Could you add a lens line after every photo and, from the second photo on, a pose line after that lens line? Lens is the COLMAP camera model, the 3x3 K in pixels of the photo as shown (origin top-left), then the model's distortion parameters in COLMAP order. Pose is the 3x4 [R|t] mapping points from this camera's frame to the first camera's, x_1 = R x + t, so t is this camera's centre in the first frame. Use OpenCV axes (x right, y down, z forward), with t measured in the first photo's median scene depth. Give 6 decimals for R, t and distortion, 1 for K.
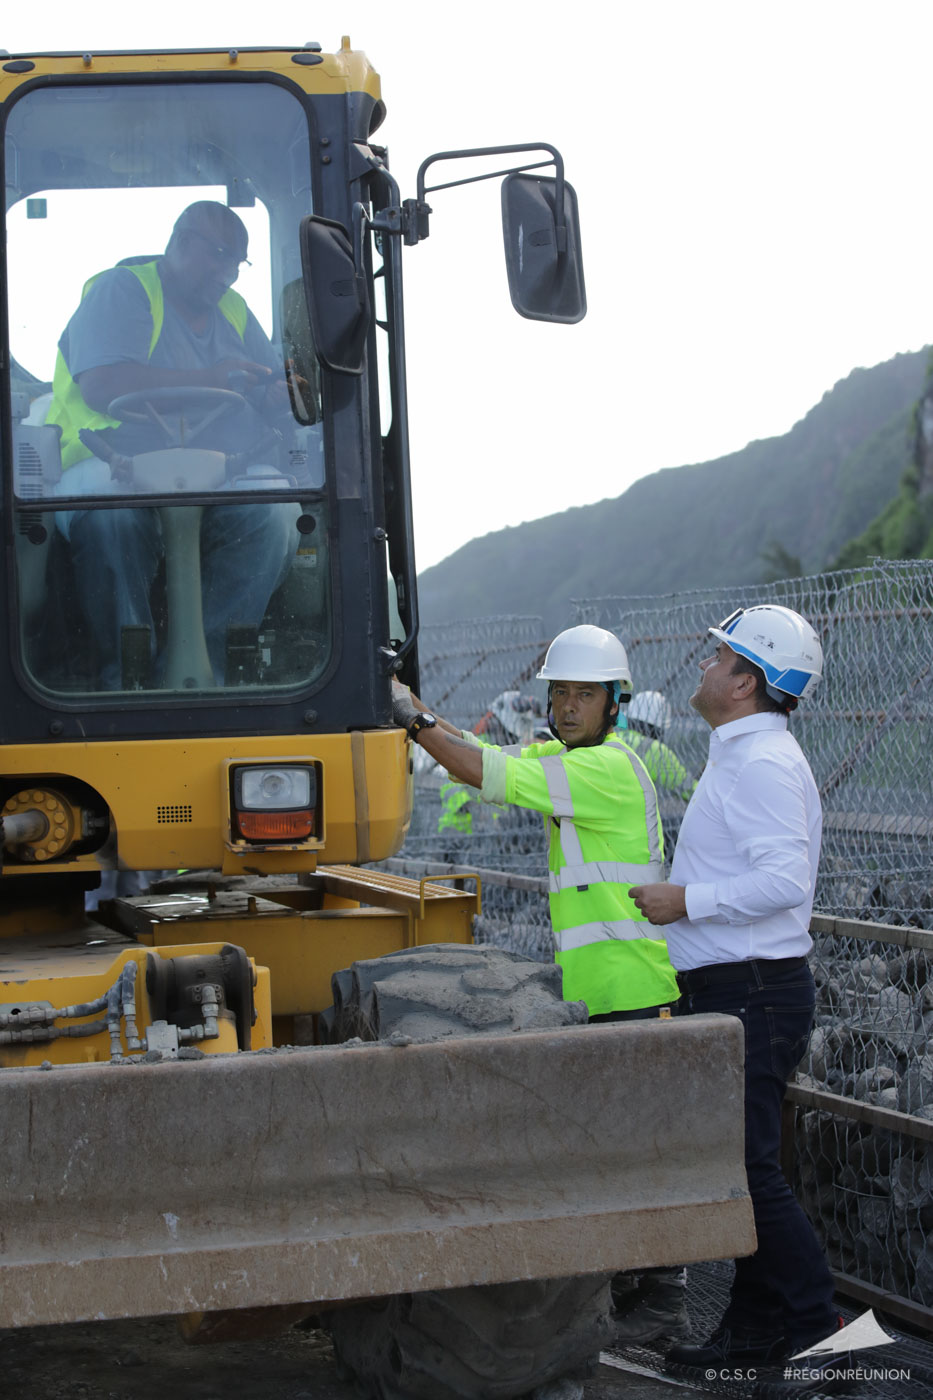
lens RADIAL K [[2939.3, 0, 466.5], [0, 2939.3, 700.0], [0, 0, 1]] dist [-0.248924, 0.147795]
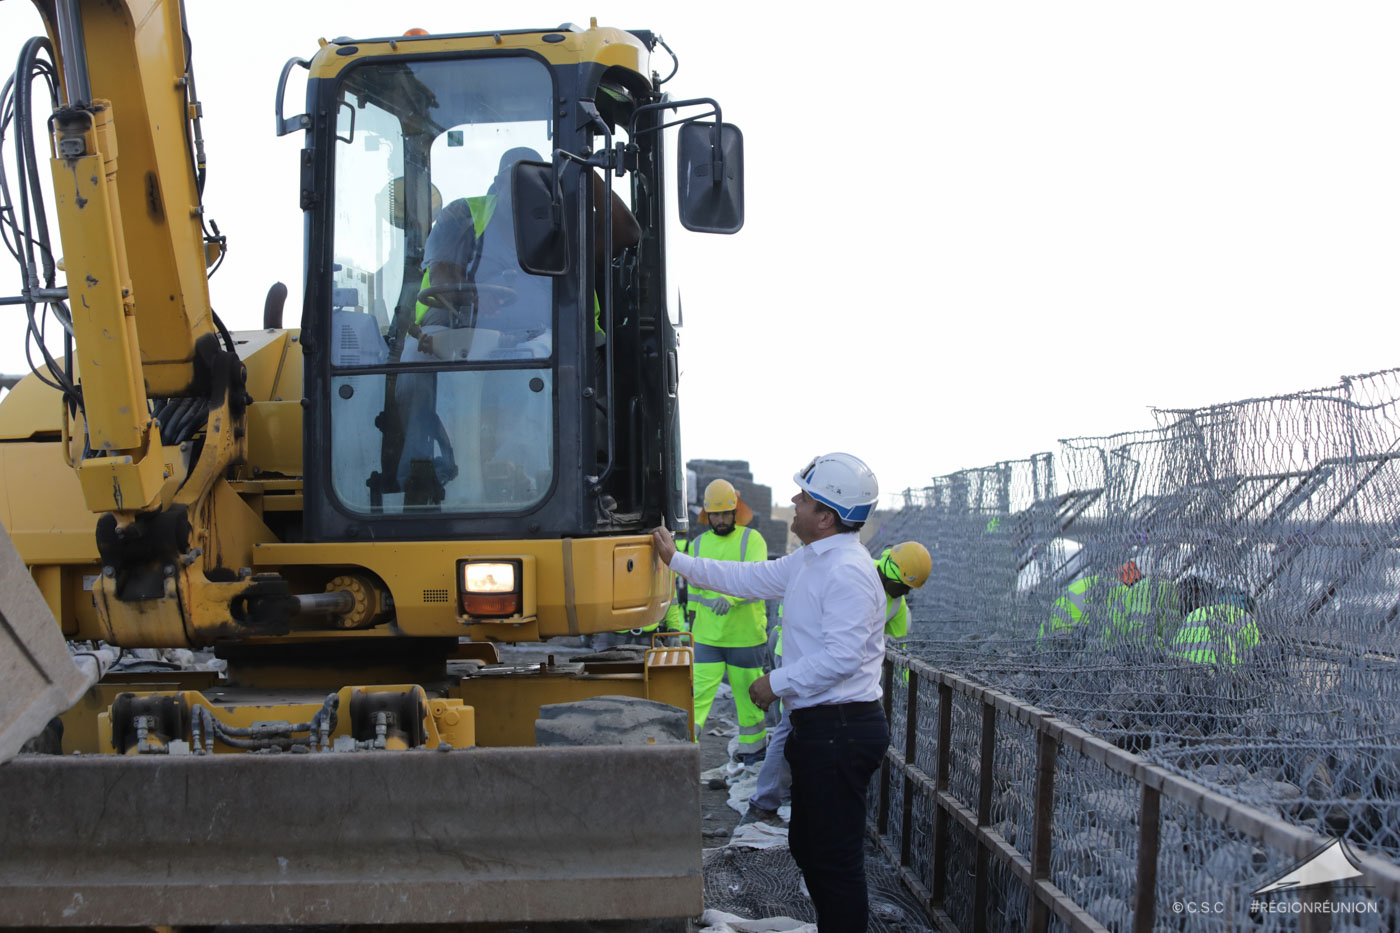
lens RADIAL K [[2939.3, 0, 700.0], [0, 2939.3, 466.5], [0, 0, 1]] dist [-0.248924, 0.147795]
pose [[0.958097, 0.010343, -0.286258, 0.498761], [-0.016472, 0.999684, -0.019012, 0.003011], [0.285971, 0.022930, 0.957964, -0.341097]]
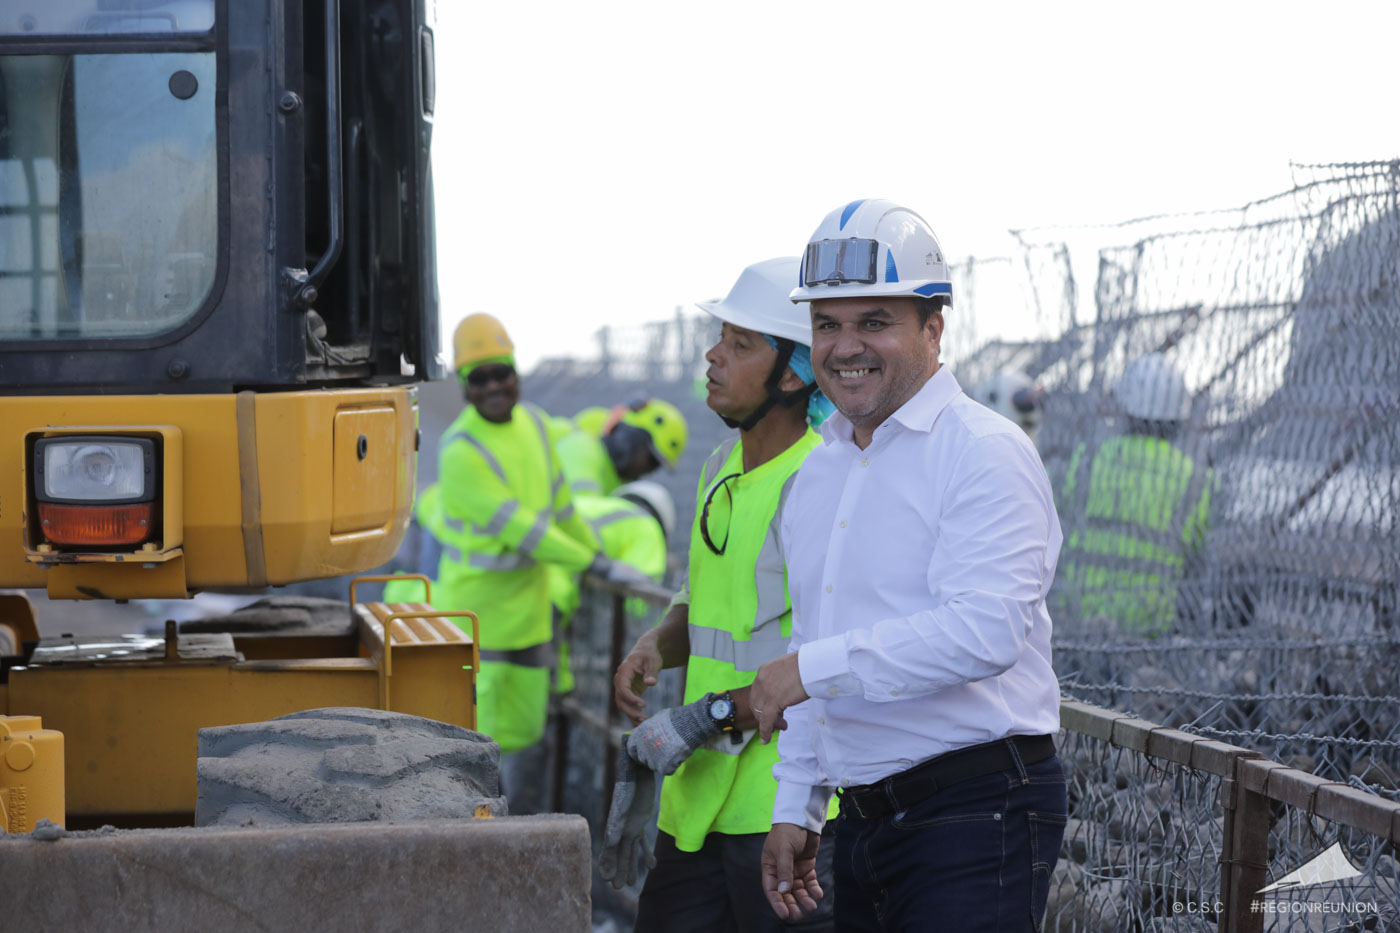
lens RADIAL K [[4385.7, 0, 700.0], [0, 4385.7, 466.5], [0, 0, 1]] dist [0.061021, 1.786495]
pose [[0.985778, 0.025522, -0.166101, 0.286990], [-0.023385, 0.999617, 0.014807, 0.012808], [0.166415, -0.010712, 0.985998, 0.021632]]
